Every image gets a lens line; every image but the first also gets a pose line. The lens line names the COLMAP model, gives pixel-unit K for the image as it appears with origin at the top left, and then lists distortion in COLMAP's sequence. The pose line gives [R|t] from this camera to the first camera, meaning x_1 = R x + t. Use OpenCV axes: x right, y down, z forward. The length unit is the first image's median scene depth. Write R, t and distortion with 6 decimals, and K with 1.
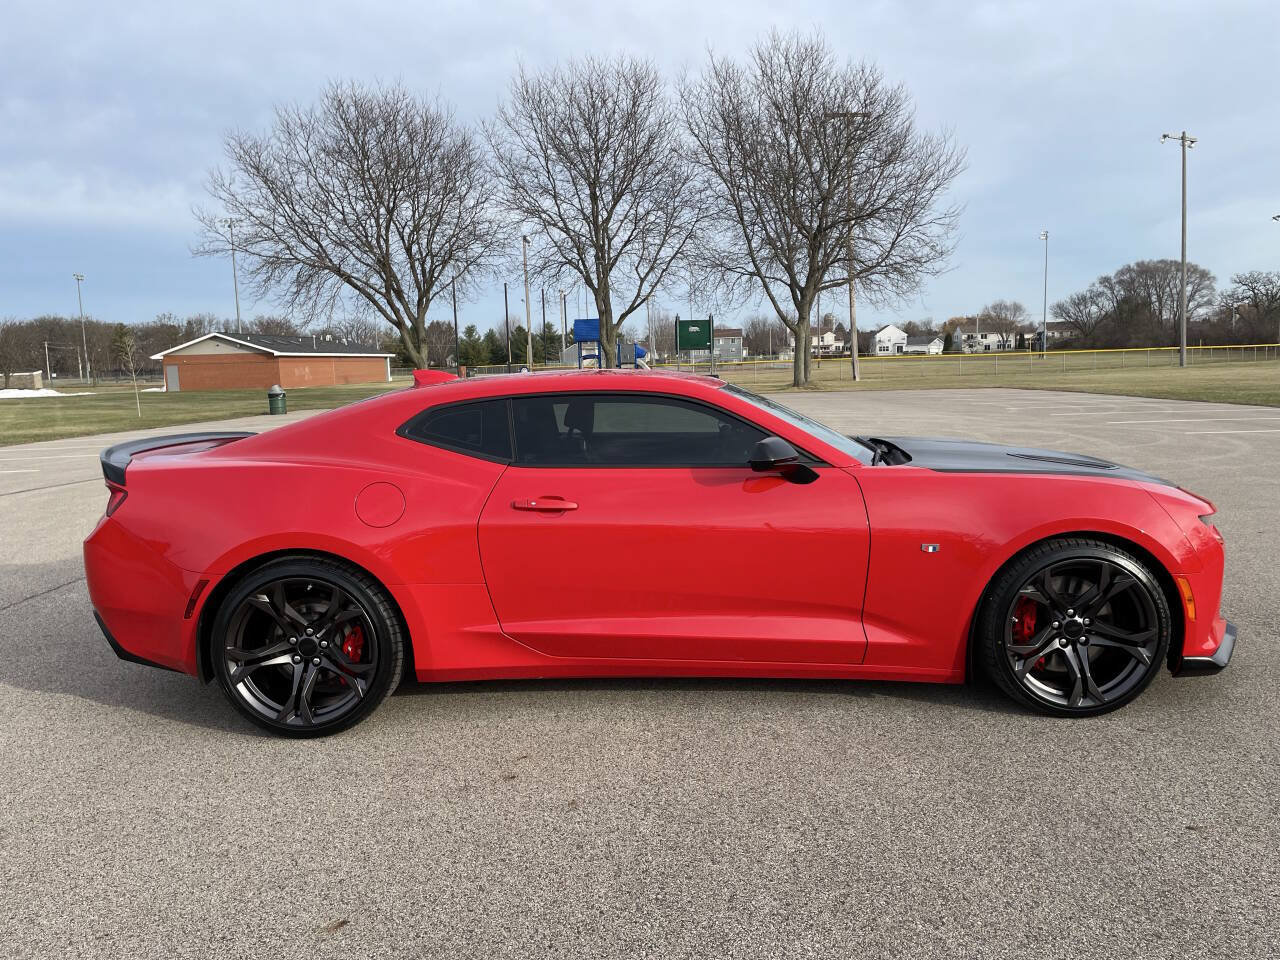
lens RADIAL K [[966.6, 0, 637.5], [0, 966.6, 482.3], [0, 0, 1]] dist [0.084489, -0.109595]
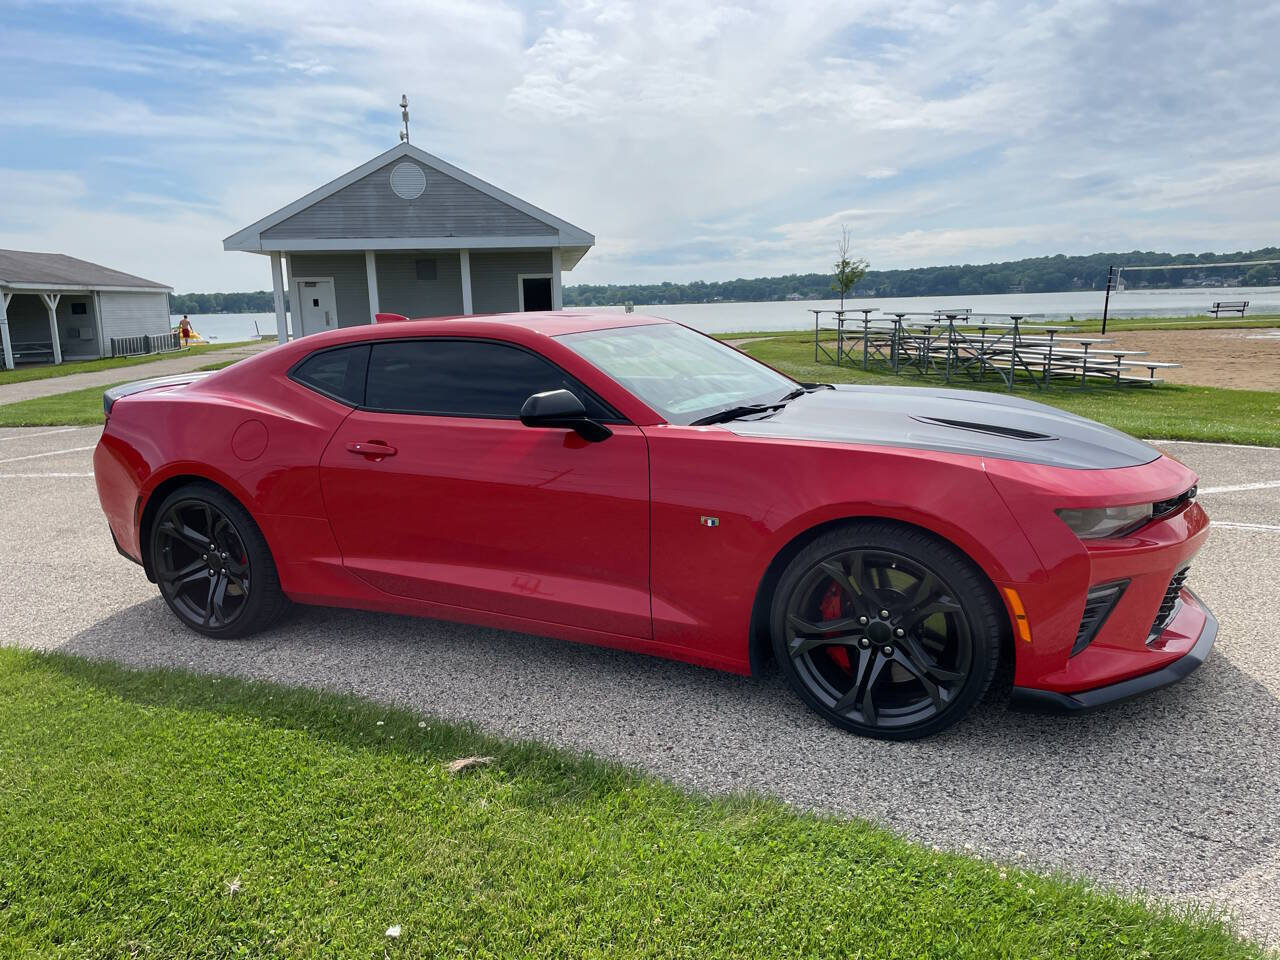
lens RADIAL K [[966.6, 0, 643.8], [0, 966.6, 481.0], [0, 0, 1]] dist [0.084489, -0.109595]
pose [[0.901268, 0.067316, -0.428001, 0.610328], [-0.034497, 0.995870, 0.083987, -0.039950], [0.431887, -0.060930, 0.899867, 0.185182]]
